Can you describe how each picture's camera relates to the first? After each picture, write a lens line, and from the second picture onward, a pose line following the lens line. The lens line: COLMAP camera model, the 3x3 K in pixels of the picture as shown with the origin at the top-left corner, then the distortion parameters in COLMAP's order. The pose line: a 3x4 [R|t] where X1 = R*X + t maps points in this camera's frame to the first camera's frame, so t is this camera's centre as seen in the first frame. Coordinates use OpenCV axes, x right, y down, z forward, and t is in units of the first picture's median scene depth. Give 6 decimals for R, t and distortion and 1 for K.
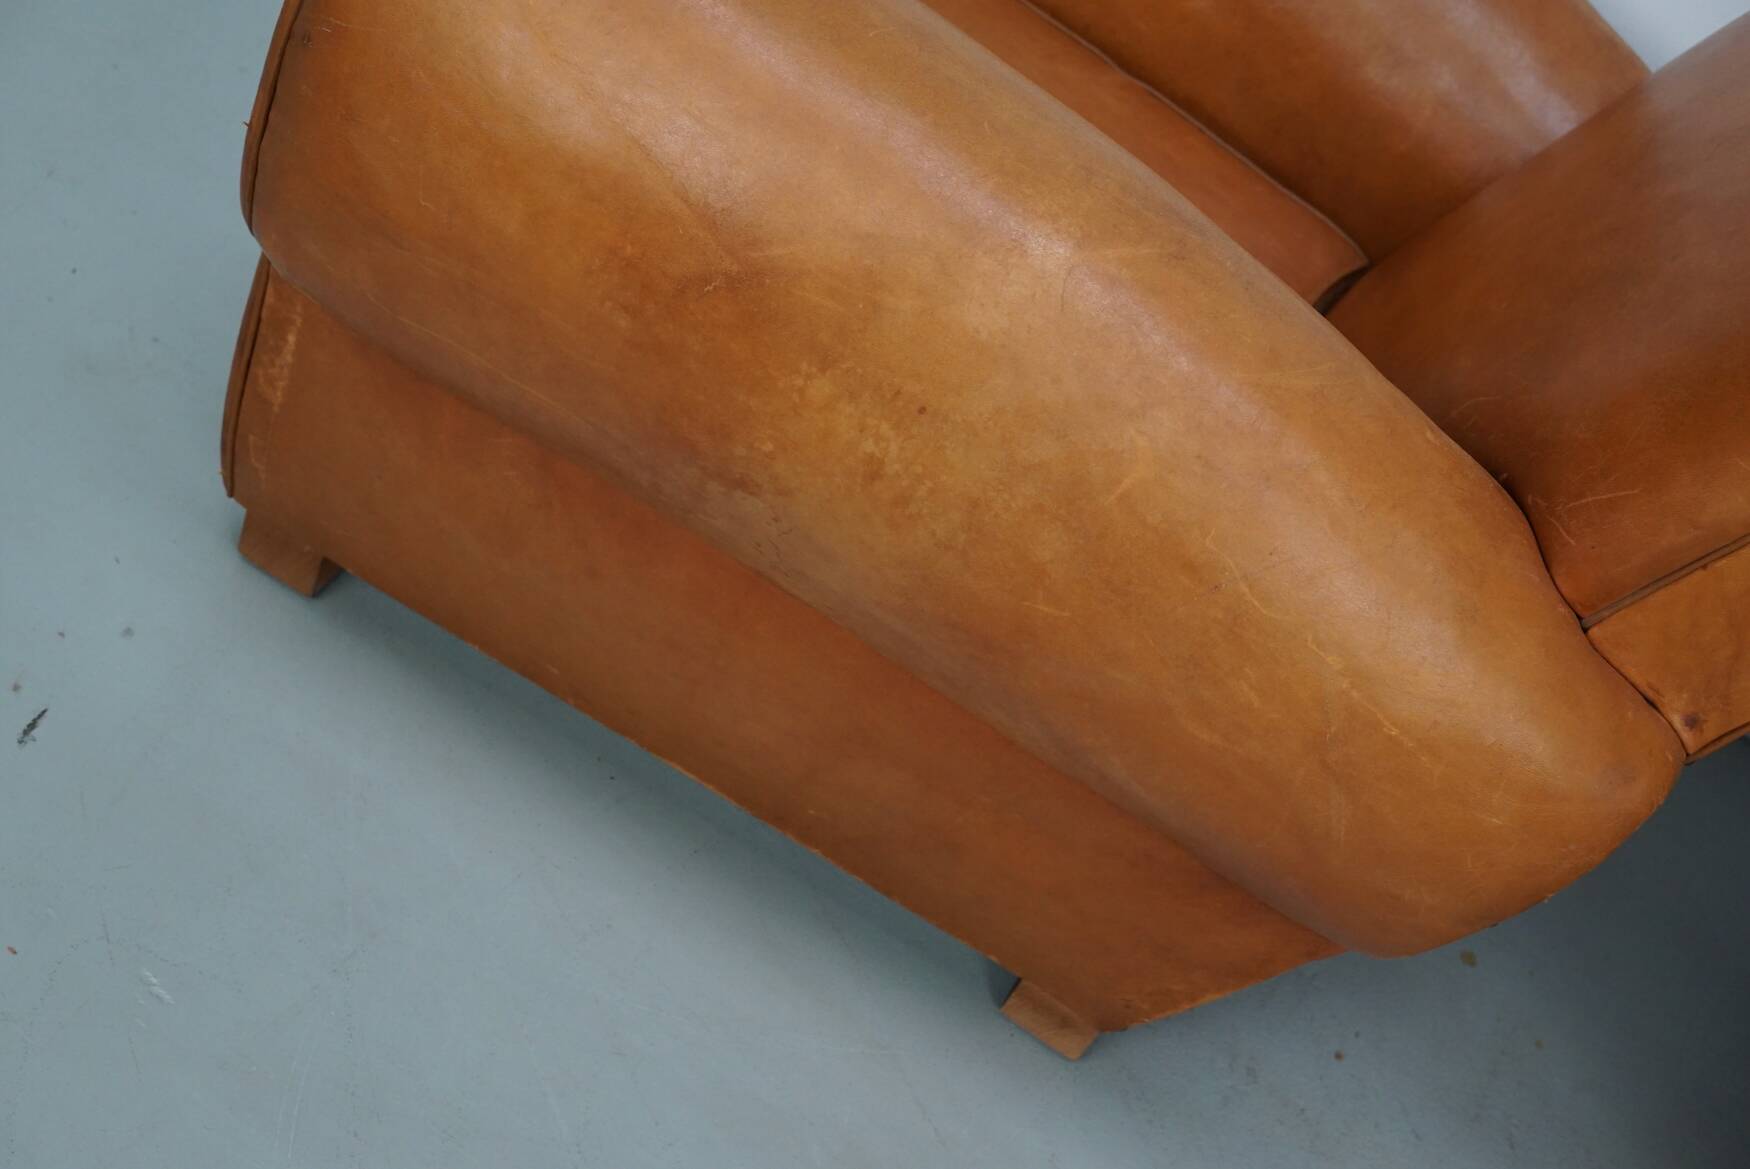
lens RADIAL K [[2260.9, 0, 882.8], [0, 2260.9, 608.6], [0, 0, 1]] dist [-0.145949, 0.299874]
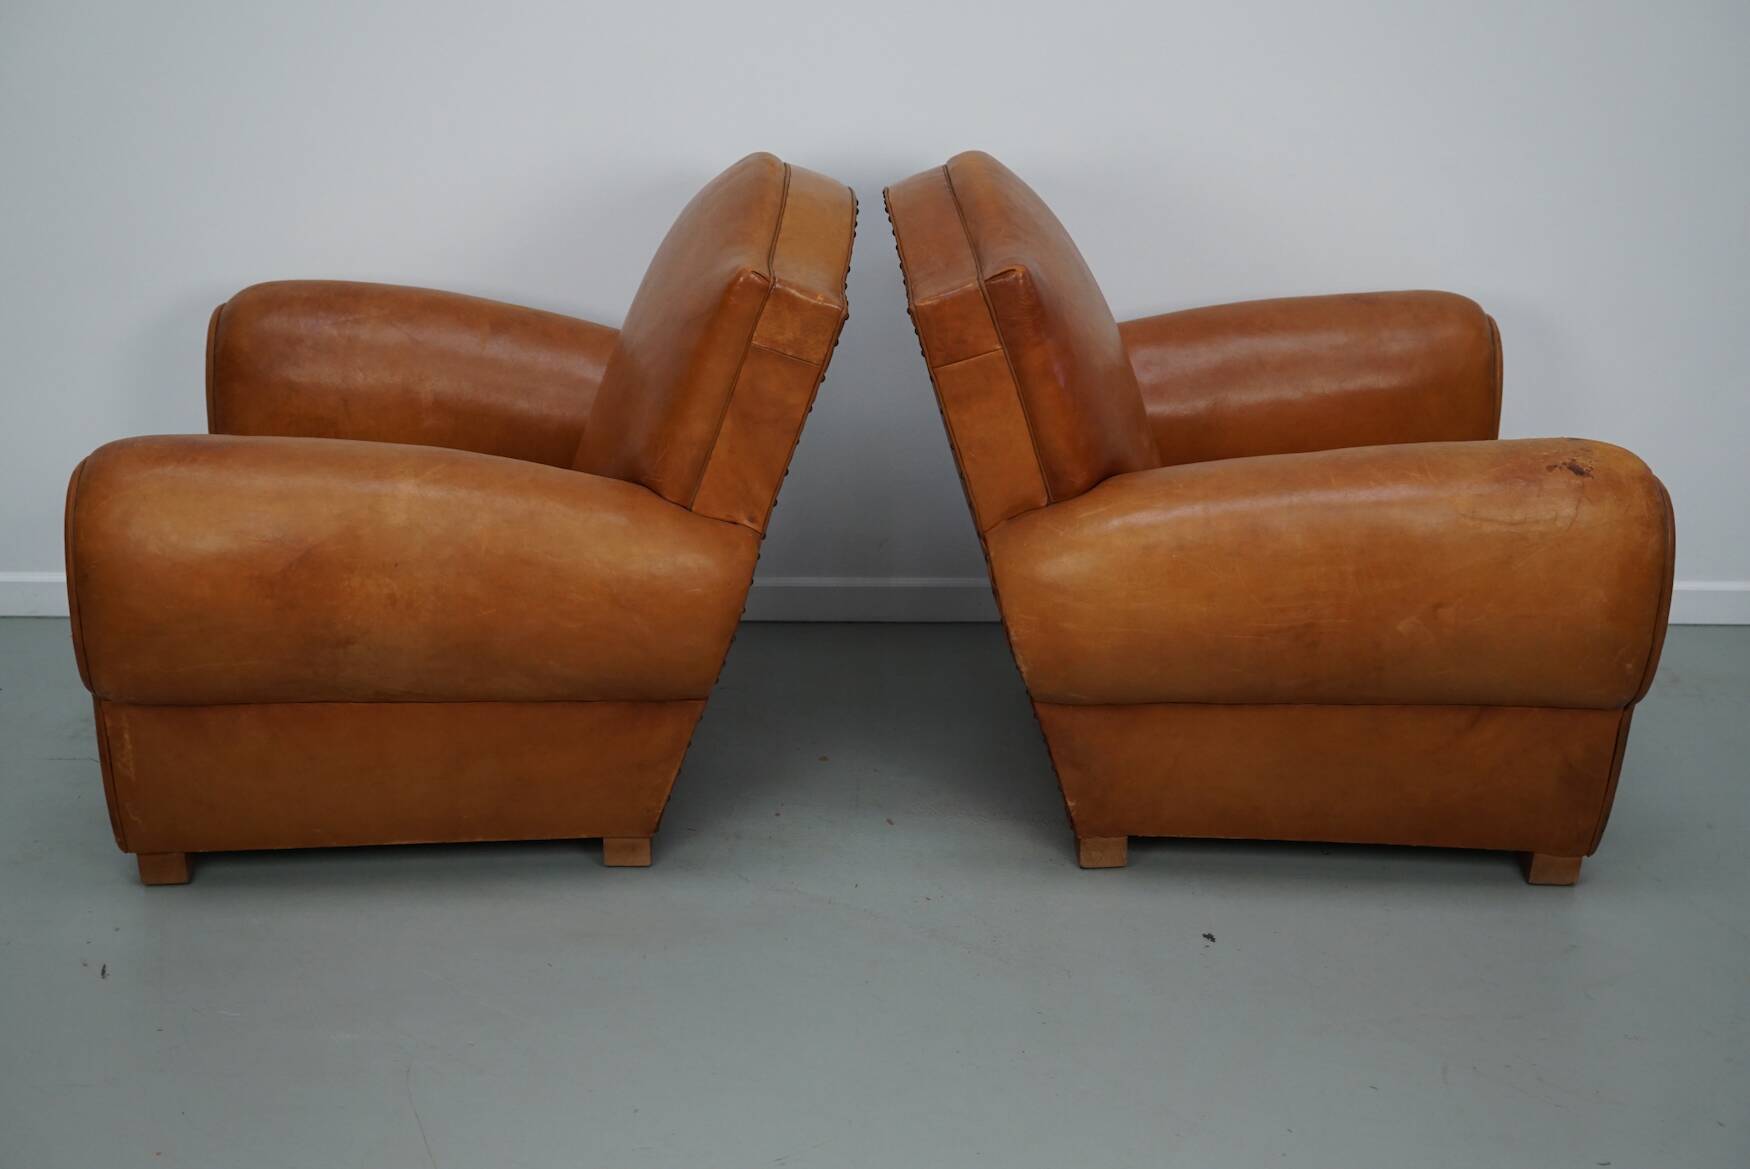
lens RADIAL K [[2260.9, 0, 882.8], [0, 2260.9, 608.6], [0, 0, 1]] dist [-0.145949, 0.299874]
pose [[0.815083, -0.511850, 0.271383, -0.230402], [0.565309, 0.805163, -0.179272, 0.662907], [-0.126747, 0.299536, 0.945628, -1.305502]]
